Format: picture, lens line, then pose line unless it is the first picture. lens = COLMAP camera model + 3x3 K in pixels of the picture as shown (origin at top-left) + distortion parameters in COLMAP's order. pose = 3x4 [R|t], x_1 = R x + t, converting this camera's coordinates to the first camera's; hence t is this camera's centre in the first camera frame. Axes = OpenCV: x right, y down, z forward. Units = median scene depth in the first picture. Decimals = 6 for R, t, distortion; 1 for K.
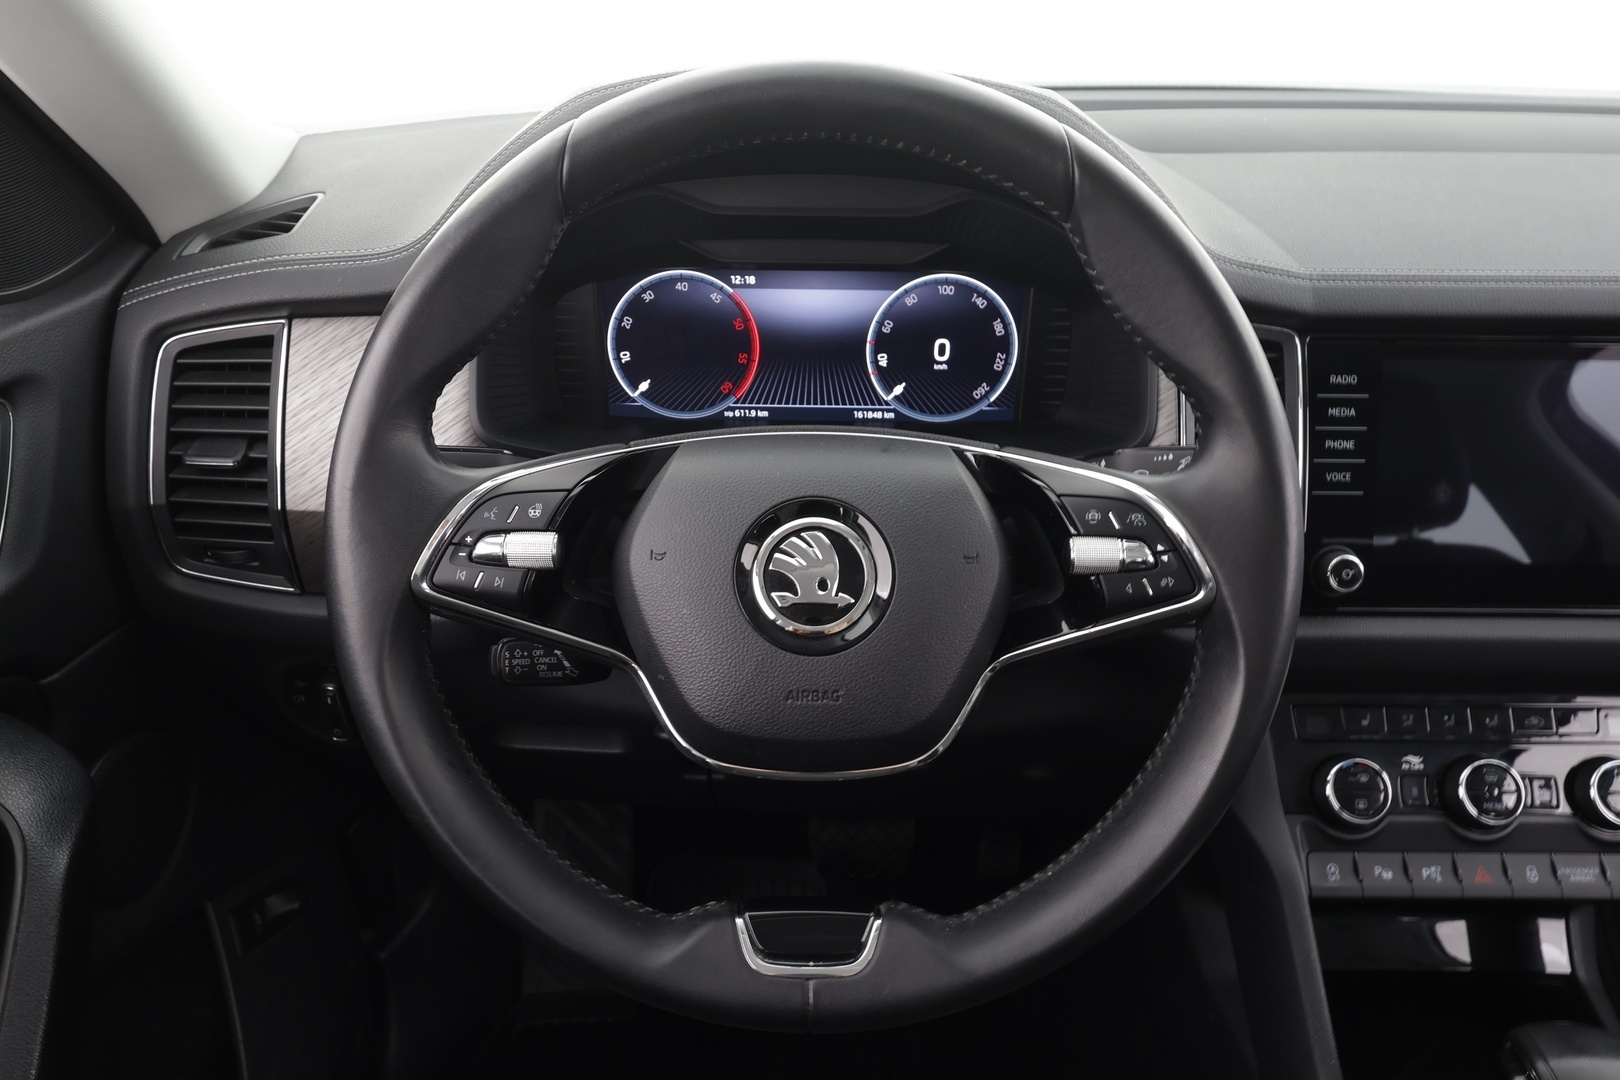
lens RADIAL K [[1142.8, 0, 812.3], [0, 1142.8, 550.0], [0, 0, 1]] dist [-0.000406, 0.002607]
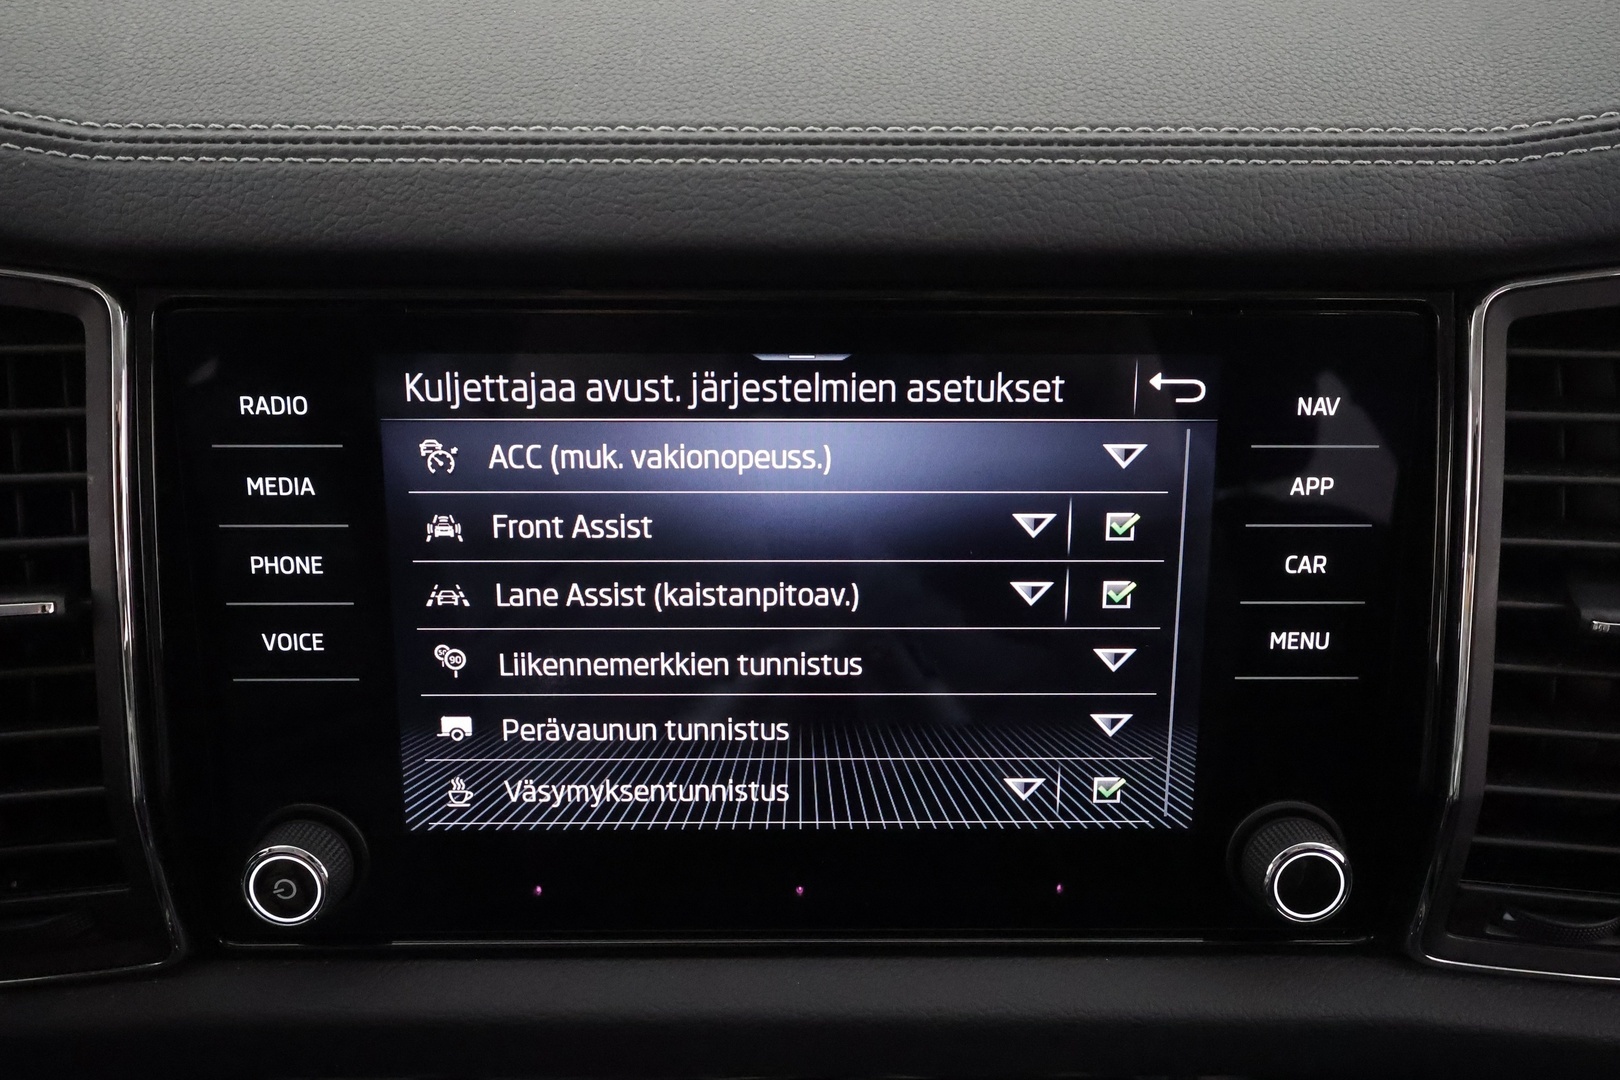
lens RADIAL K [[1319.5, 0, 812.8], [0, 1319.5, 546.8], [0, 0, 1]] dist [0.008026, 0.024147]
pose [[0.999856, -0.009048, 0.014357, 0.637708], [0.007577, 0.995017, 0.099420, -0.143094], [-0.015185, -0.099297, 0.994942, 0.528989]]
